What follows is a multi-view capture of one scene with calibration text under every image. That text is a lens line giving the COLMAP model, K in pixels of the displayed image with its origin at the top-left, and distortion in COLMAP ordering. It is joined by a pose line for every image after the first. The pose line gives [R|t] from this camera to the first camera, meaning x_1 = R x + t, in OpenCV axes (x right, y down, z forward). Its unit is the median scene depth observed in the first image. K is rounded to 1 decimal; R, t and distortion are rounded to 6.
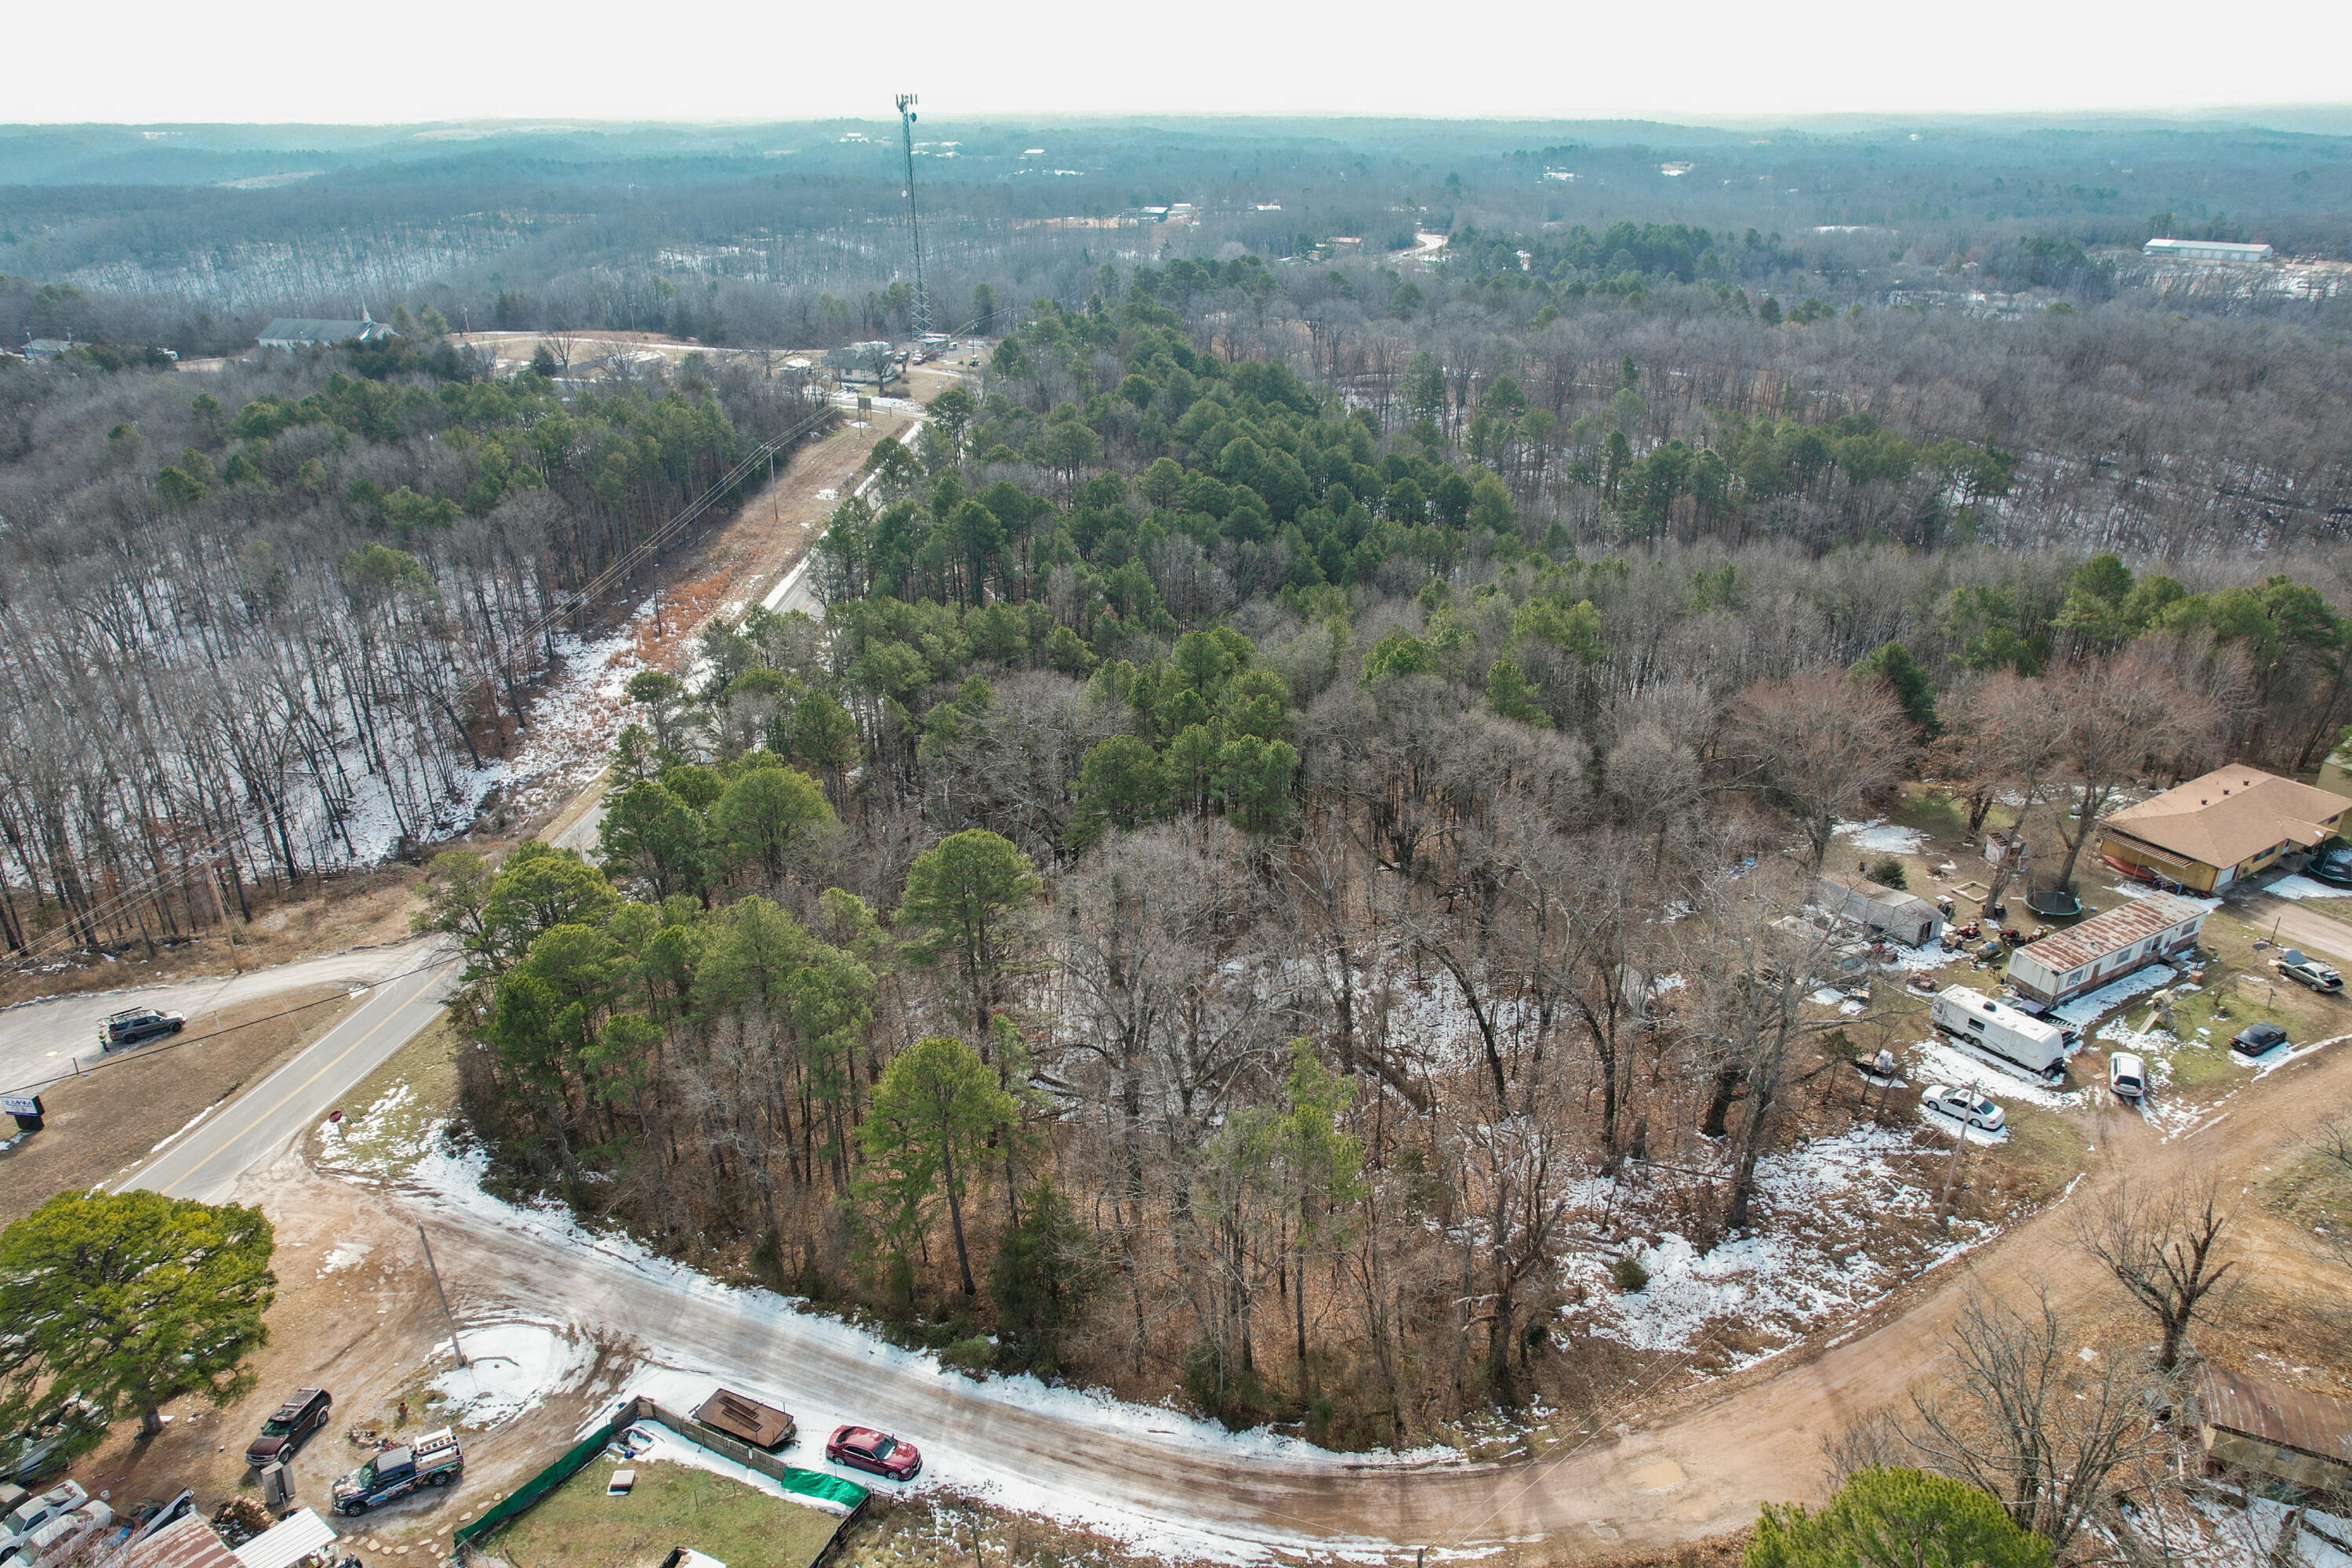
lens RADIAL K [[1506.3, 0, 1173.3], [0, 1506.3, 784.8], [0, 0, 1]] dist [-0.093714, 0.086522]
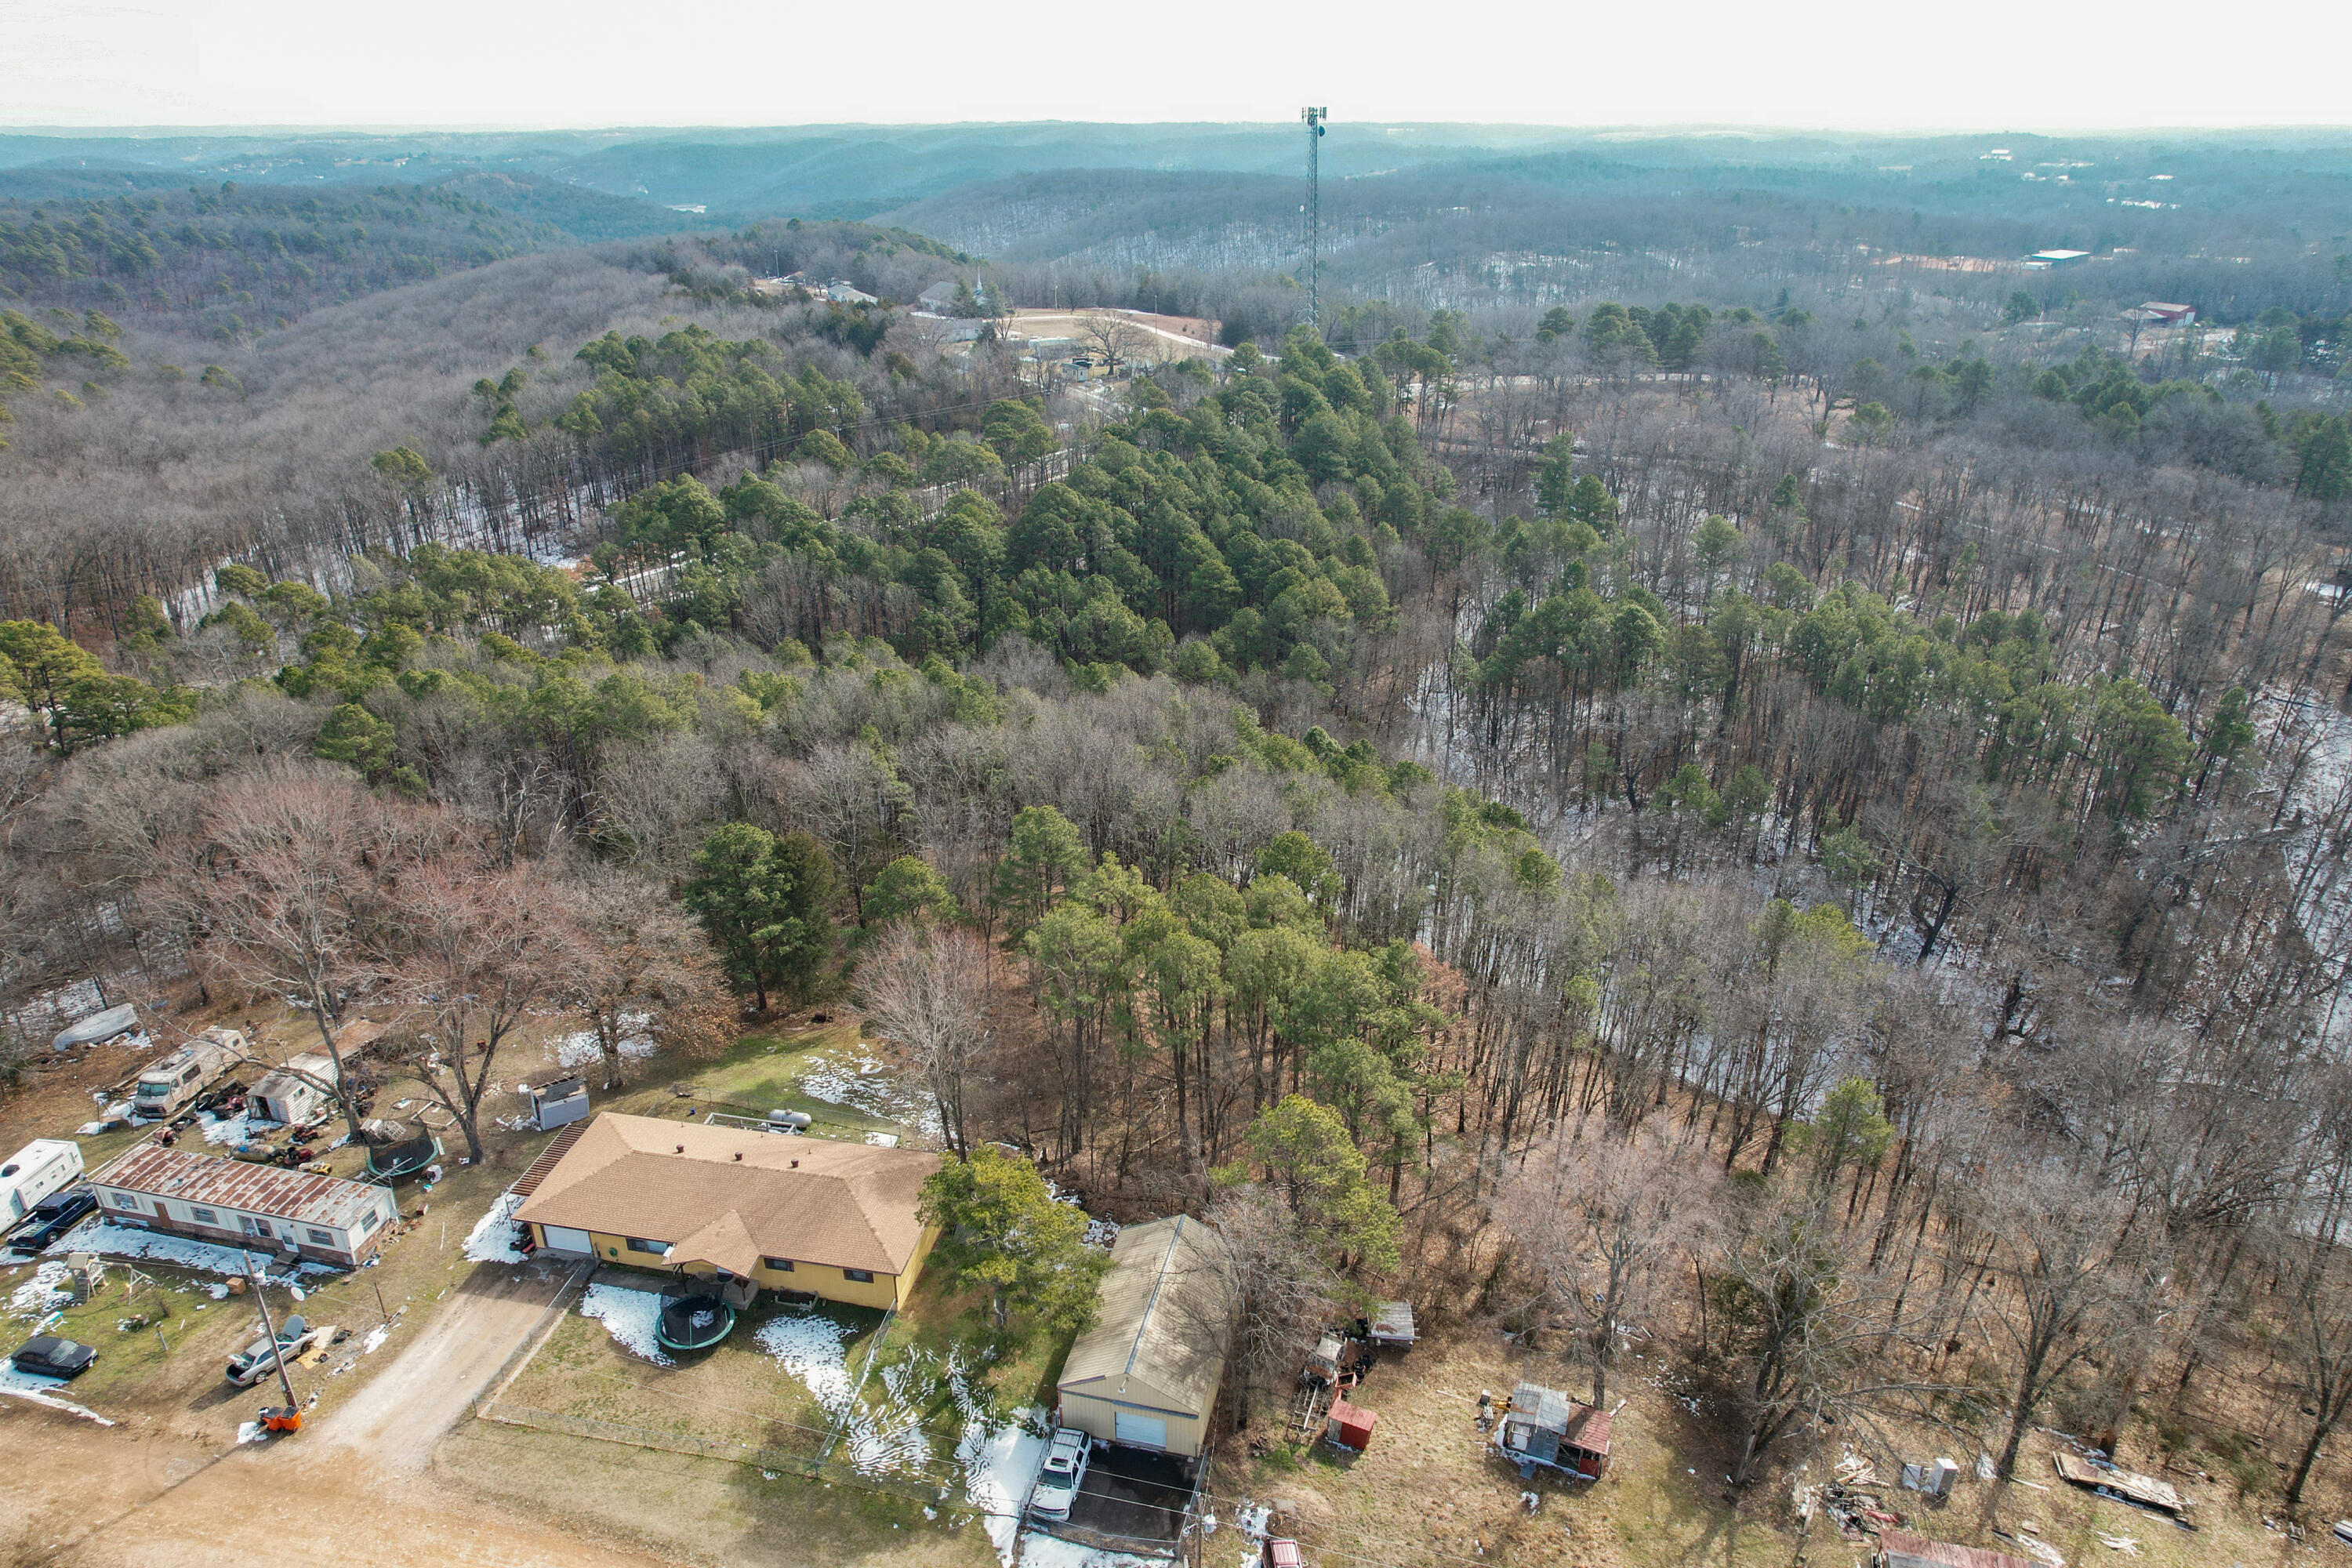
lens RADIAL K [[1506.3, 0, 1173.3], [0, 1506.3, 784.8], [0, 0, 1]] dist [-0.093714, 0.086522]
pose [[0.741847, 0.280986, -0.608860, 1.626451], [-0.283184, 0.954312, 0.095372, -0.368167], [0.607840, 0.101668, 0.787524, 0.749921]]
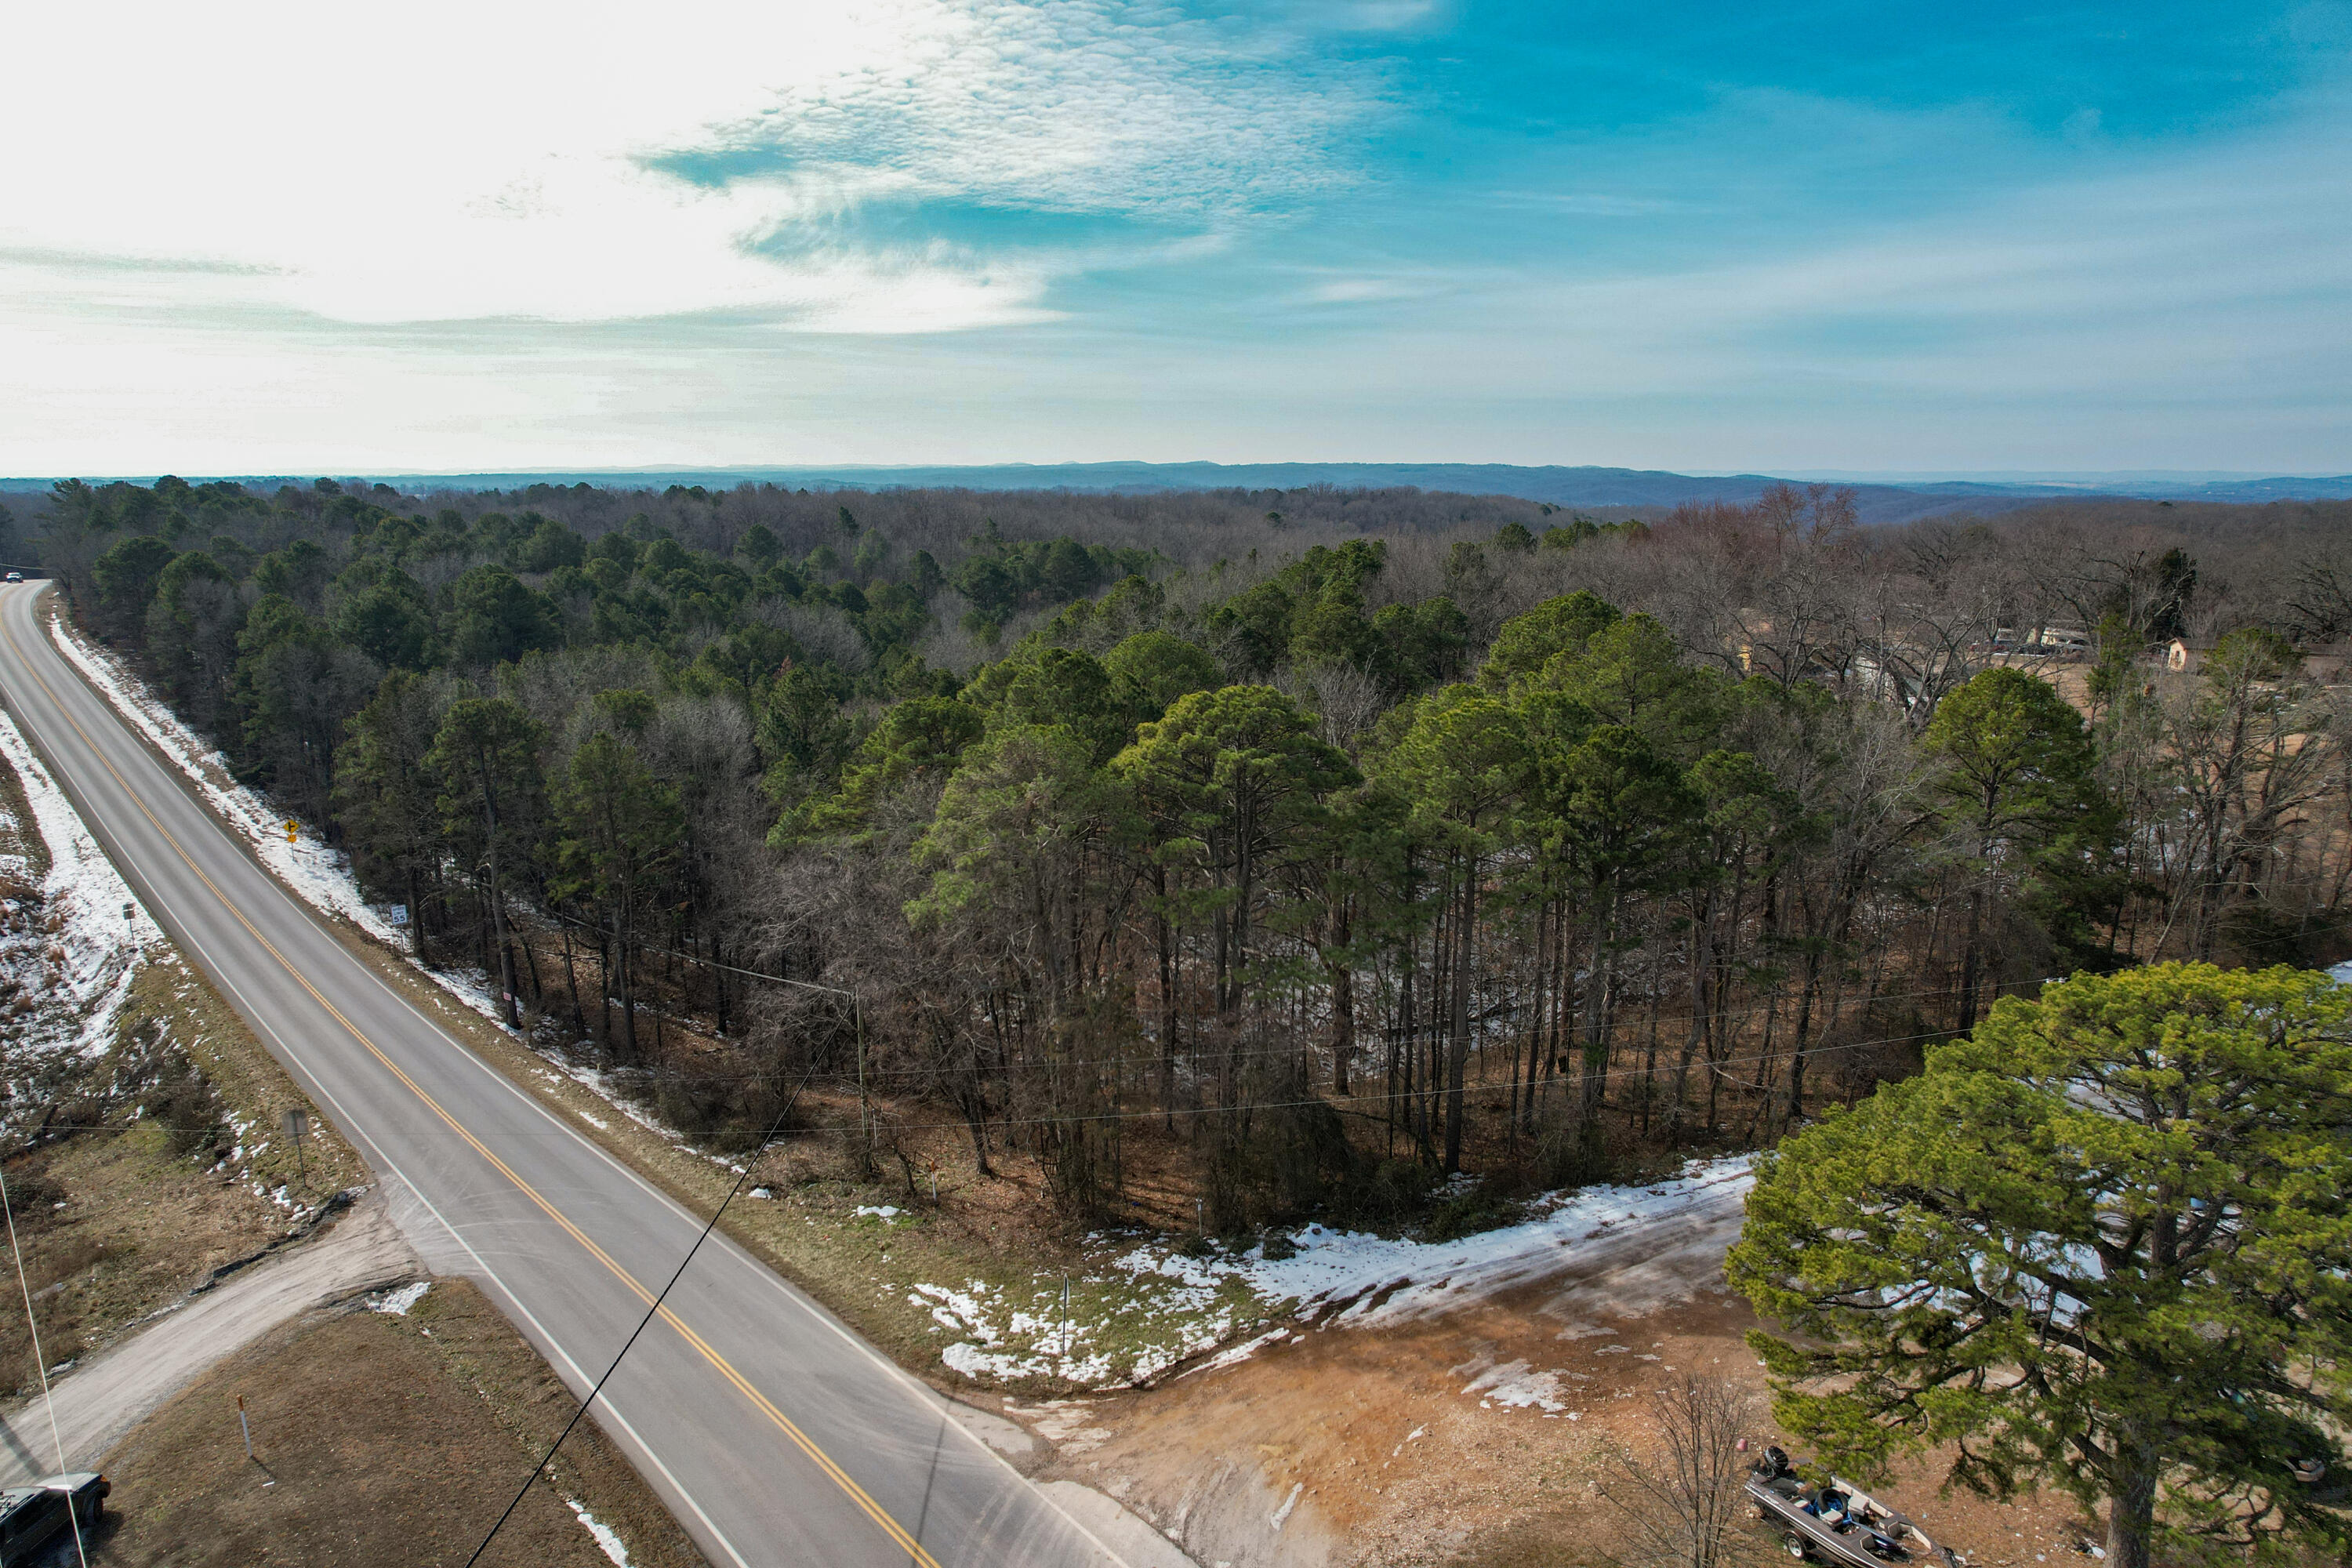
lens RADIAL K [[1506.3, 0, 1173.3], [0, 1506.3, 784.8], [0, 0, 1]] dist [-0.093714, 0.086522]
pose [[0.665224, -0.146682, 0.732094, -0.889756], [0.309689, 0.946398, -0.091782, 0.137014], [-0.679389, 0.287777, 0.674992, 0.650332]]
